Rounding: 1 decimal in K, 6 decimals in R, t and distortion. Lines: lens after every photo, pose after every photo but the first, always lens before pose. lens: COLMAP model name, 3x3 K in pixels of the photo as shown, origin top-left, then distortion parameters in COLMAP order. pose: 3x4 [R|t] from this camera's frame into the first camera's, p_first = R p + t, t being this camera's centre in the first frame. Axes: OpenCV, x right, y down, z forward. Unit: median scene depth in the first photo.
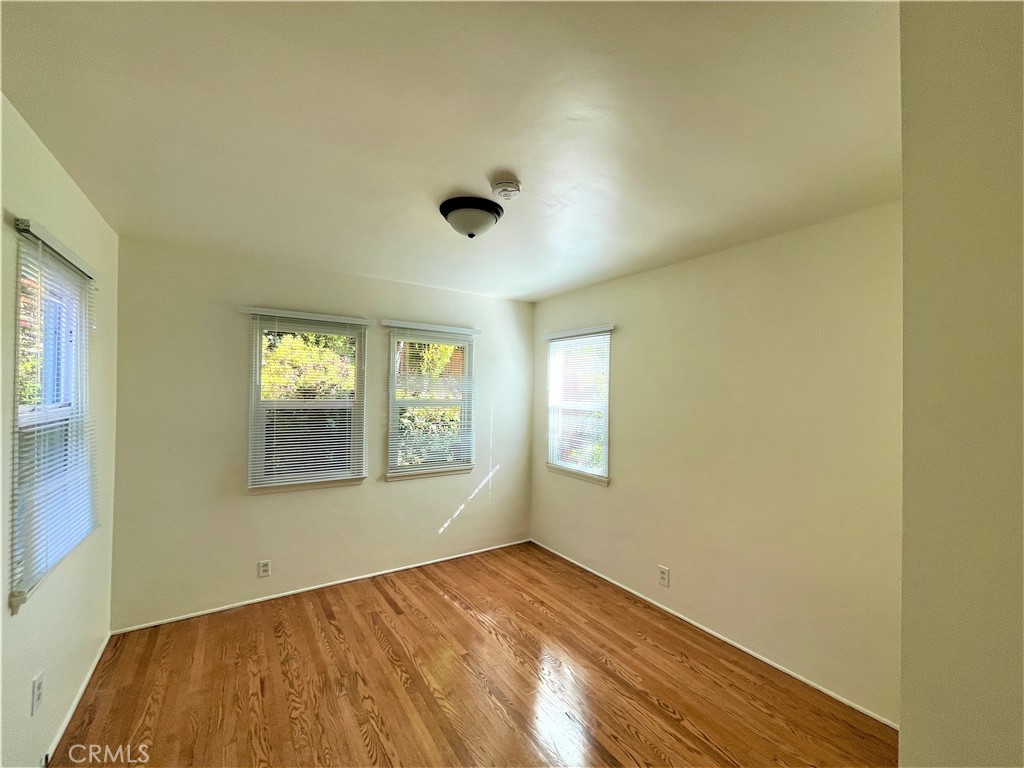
lens RADIAL K [[418.6, 0, 508.6], [0, 418.6, 387.3], [0, 0, 1]] dist [0.001751, -0.000143]
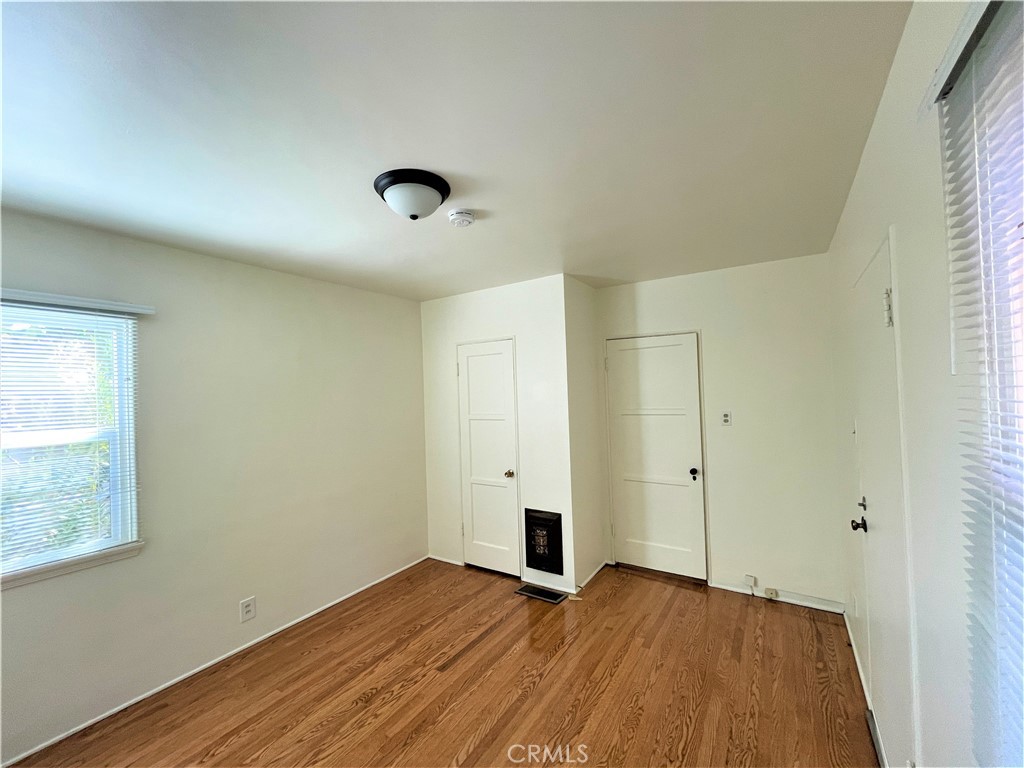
lens RADIAL K [[418.6, 0, 508.6], [0, 418.6, 387.3], [0, 0, 1]] dist [0.001751, -0.000143]
pose [[-0.401020, 0.013677, 0.915967, -0.661571], [0.021560, 0.999752, -0.005489, -0.005724], [-0.915816, 0.017547, -0.401216, 0.820572]]
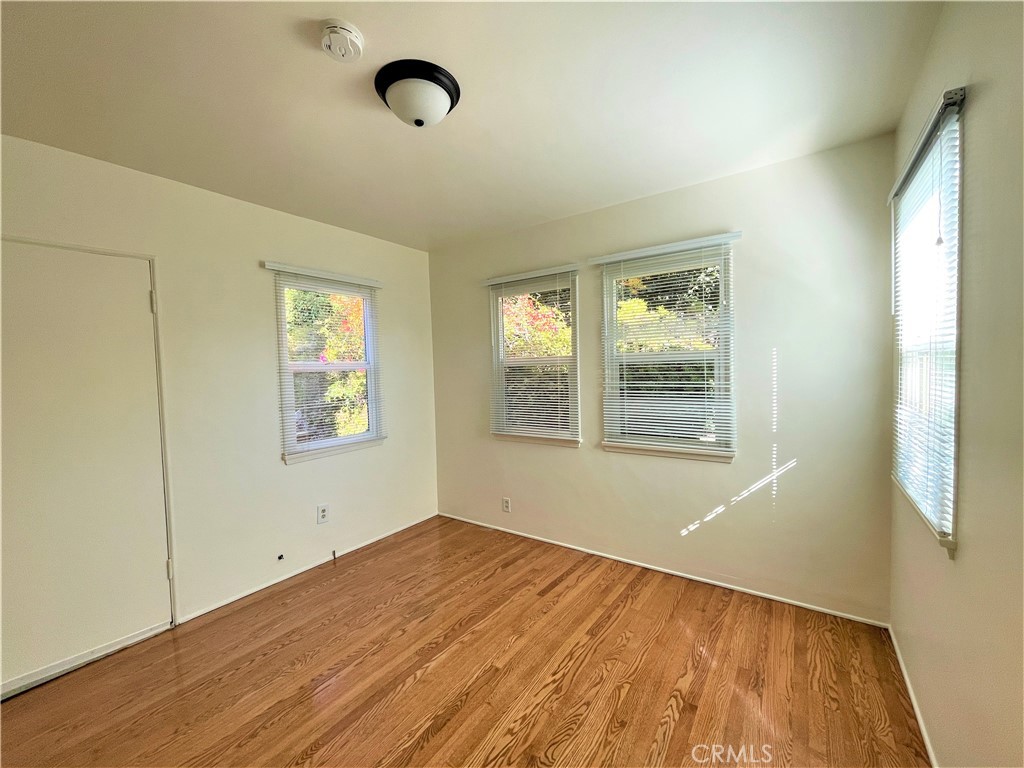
lens RADIAL K [[418.6, 0, 508.6], [0, 418.6, 387.3], [0, 0, 1]] dist [0.001751, -0.000143]
pose [[0.363619, 0.013873, -0.931444, 0.483304], [0.039846, 0.998742, 0.030431, 0.073131], [0.930695, -0.048180, 0.362609, 0.593651]]
